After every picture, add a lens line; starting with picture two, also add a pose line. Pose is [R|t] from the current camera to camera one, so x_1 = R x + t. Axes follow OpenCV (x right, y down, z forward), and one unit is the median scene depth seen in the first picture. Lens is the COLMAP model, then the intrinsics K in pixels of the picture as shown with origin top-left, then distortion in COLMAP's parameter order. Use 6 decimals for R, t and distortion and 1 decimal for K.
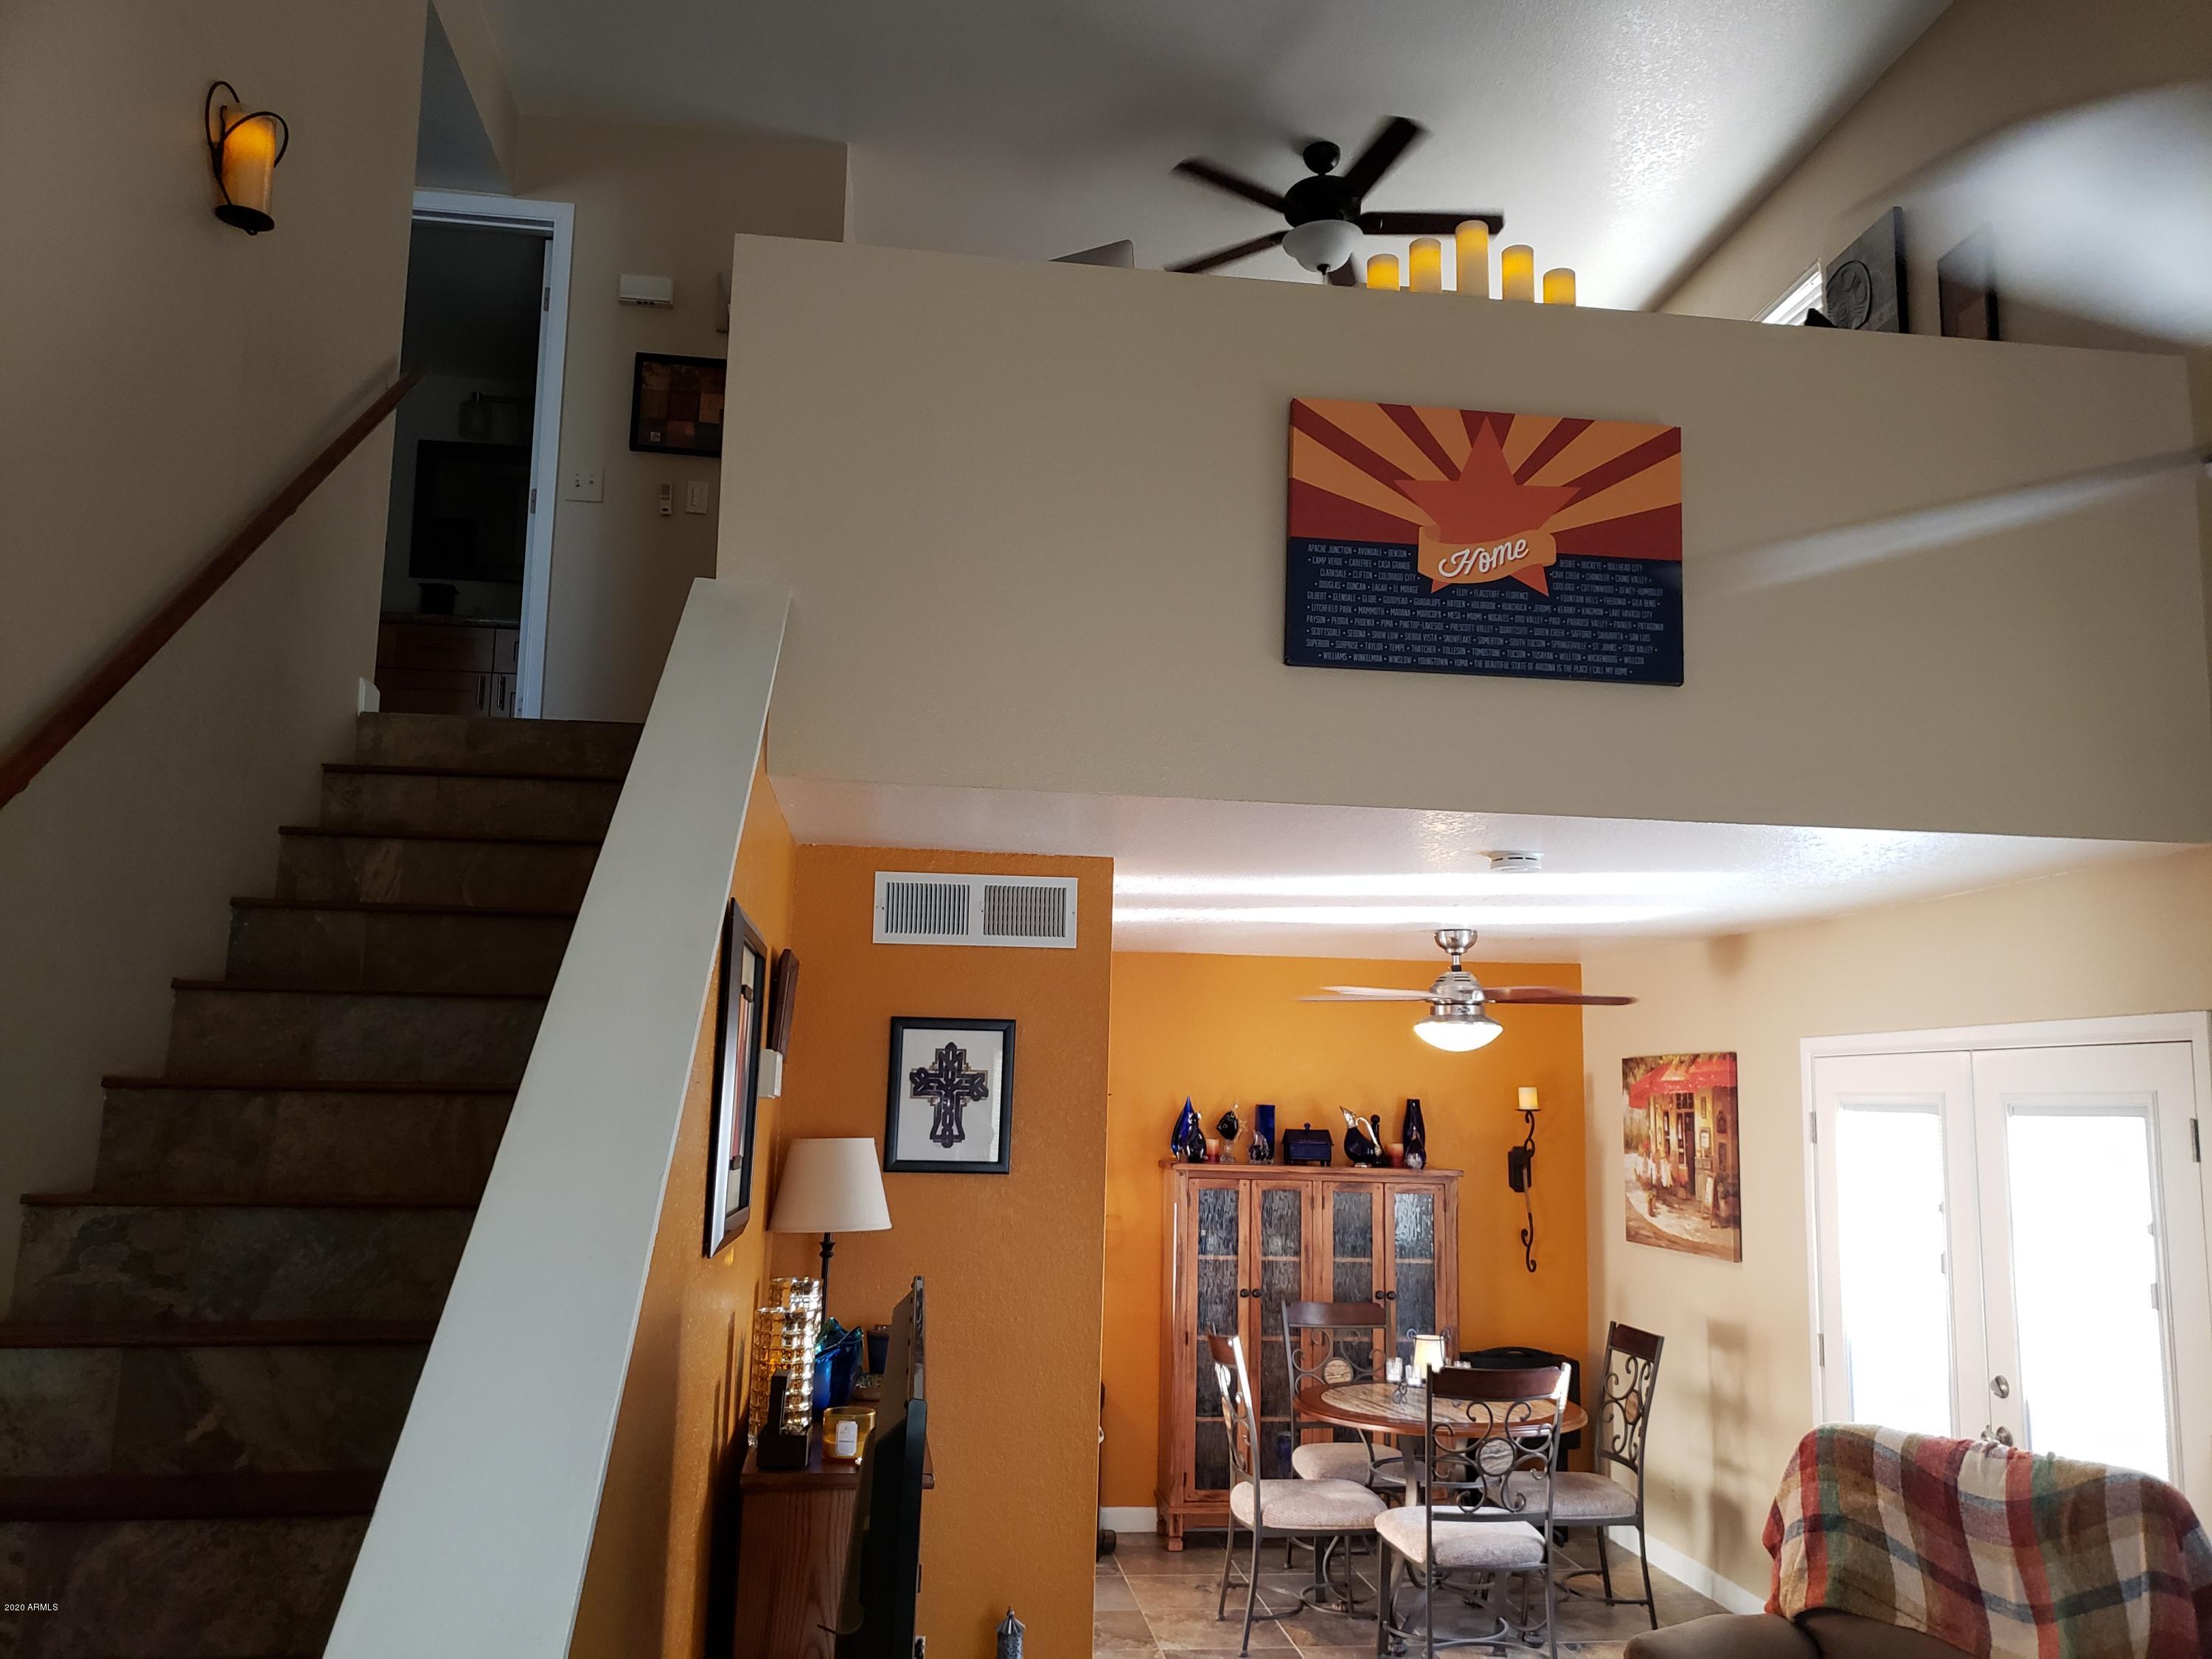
lens RADIAL K [[1710.2, 0, 1118.9], [0, 1710.2, 820.7], [0, 0, 1]] dist [0.032553, -0.025250]
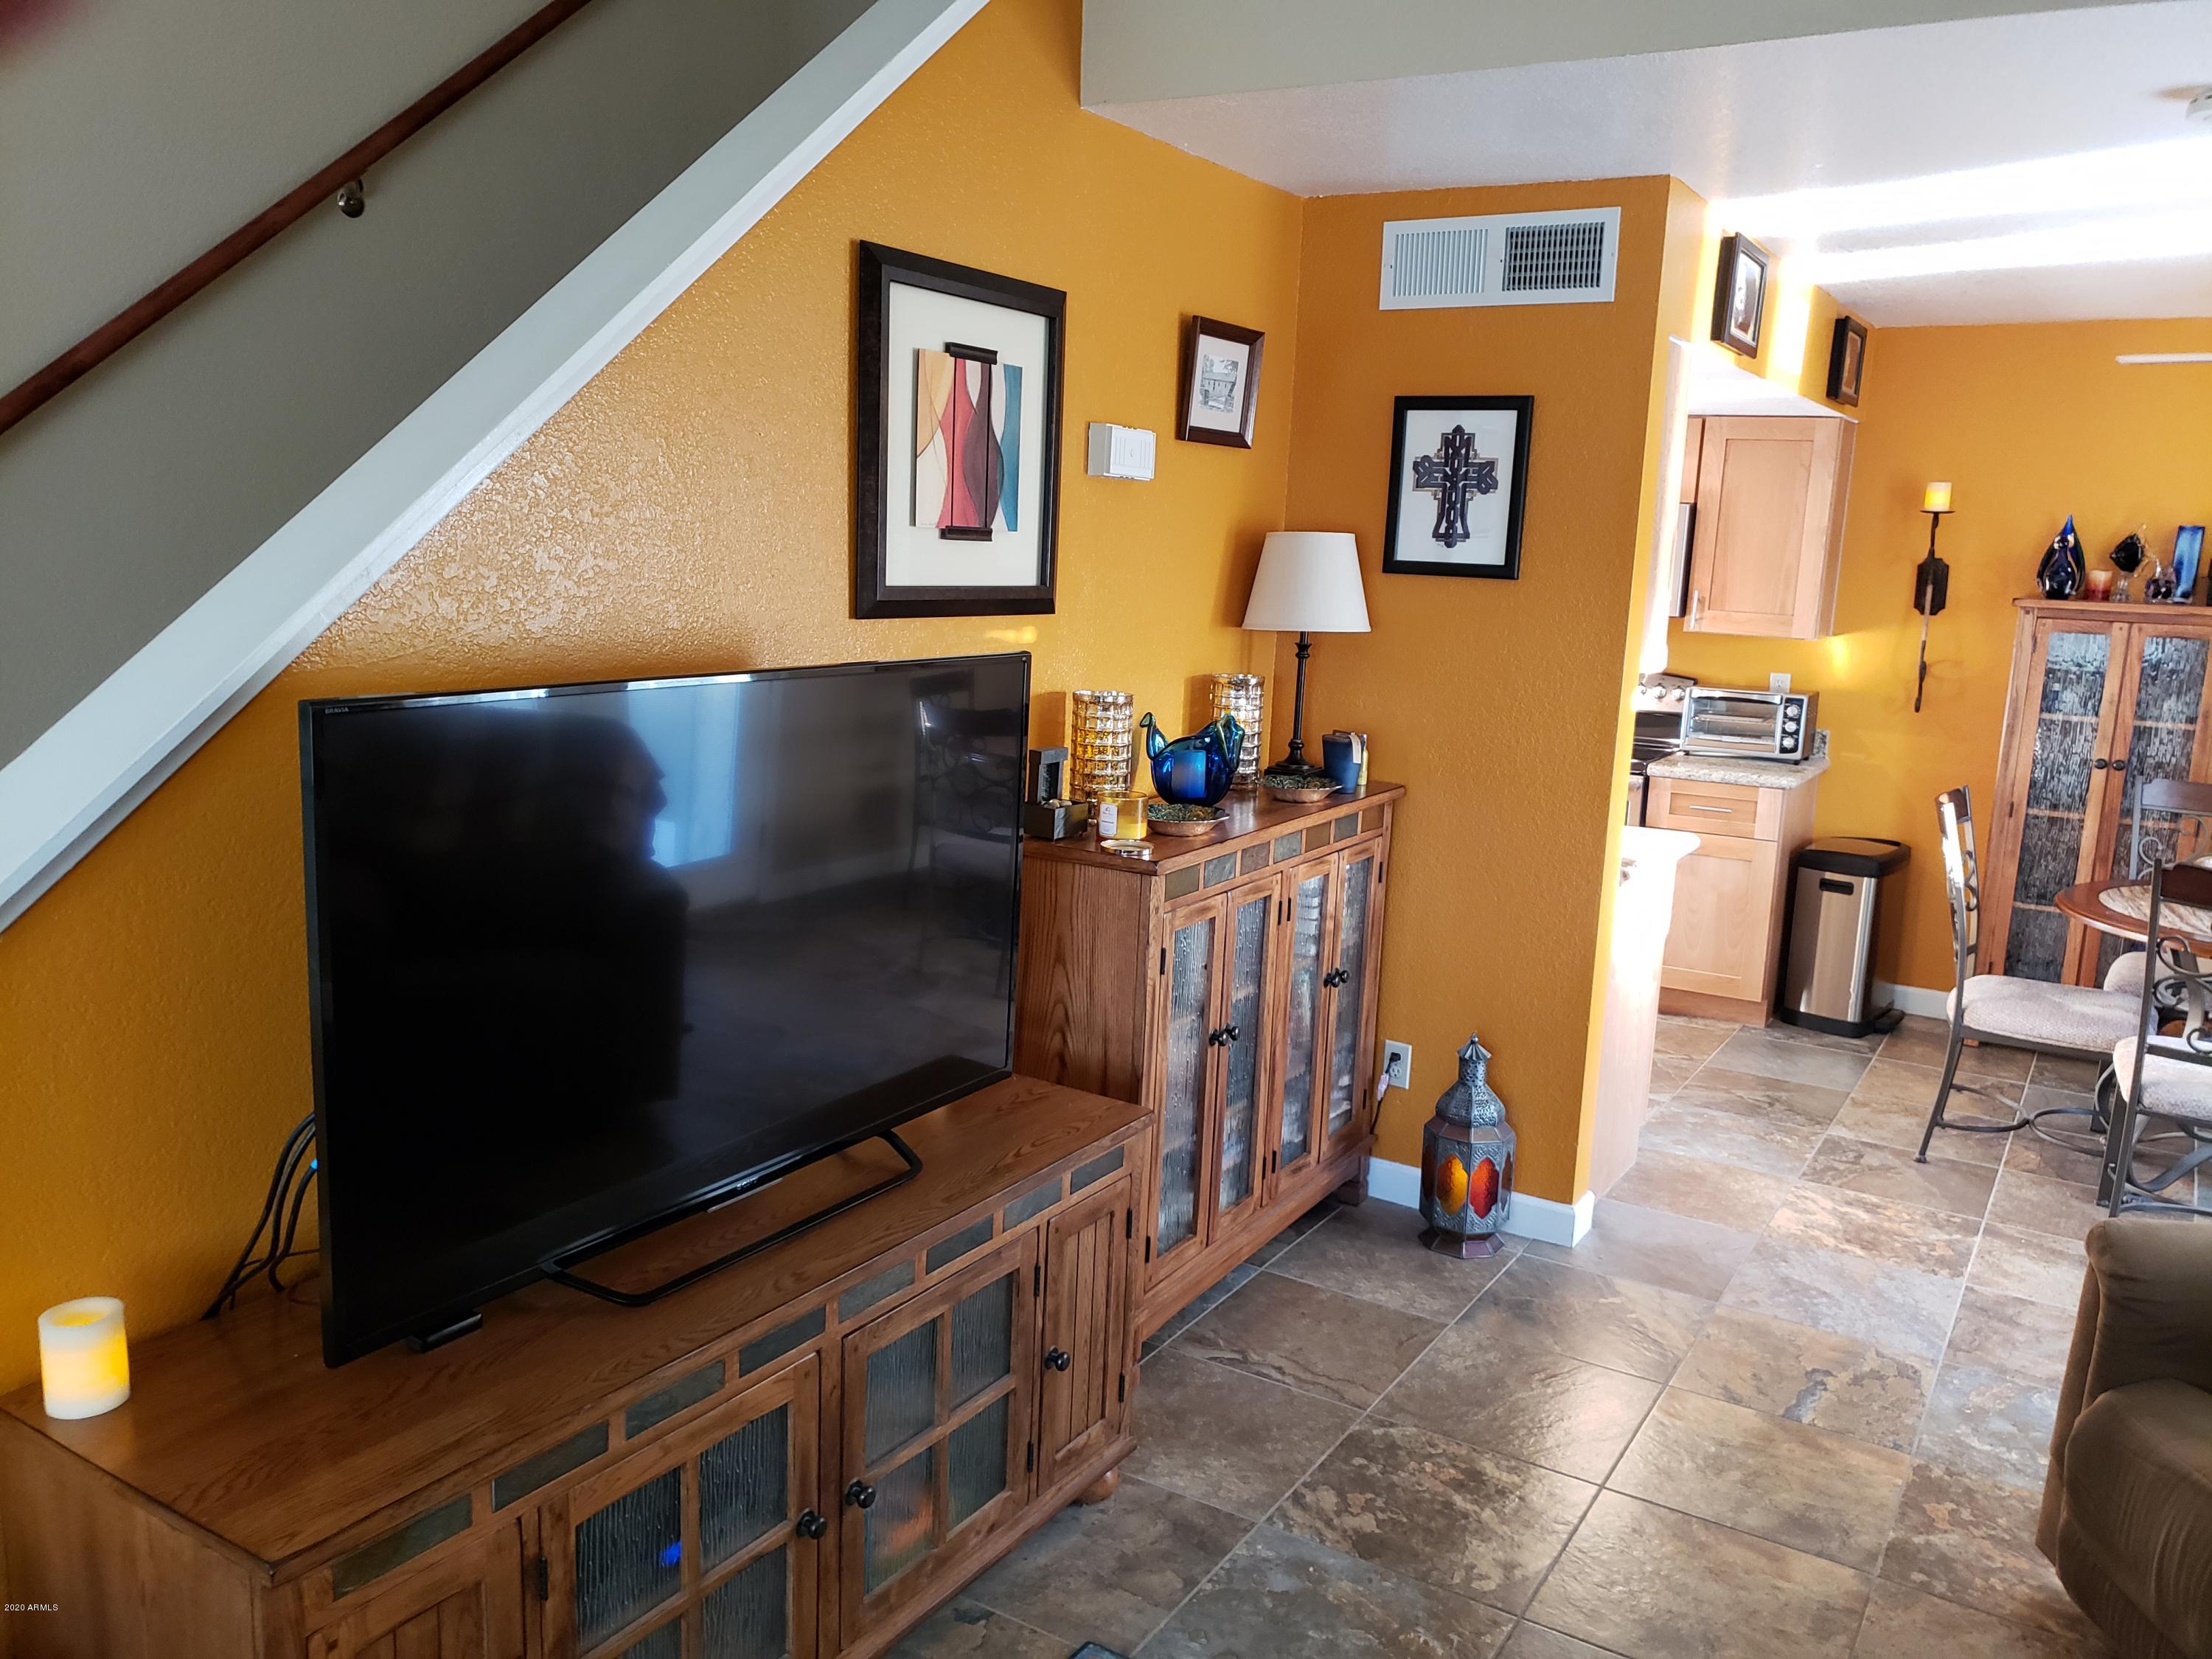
lens RADIAL K [[1710.2, 0, 1108.7], [0, 1710.2, 827.4], [0, 0, 1]] dist [0.032553, -0.025250]
pose [[0.781445, 0.118889, -0.612543, 0.316519], [0.081448, 0.953846, 0.289039, 0.058823], [0.618635, -0.275758, 0.735695, 0.202017]]
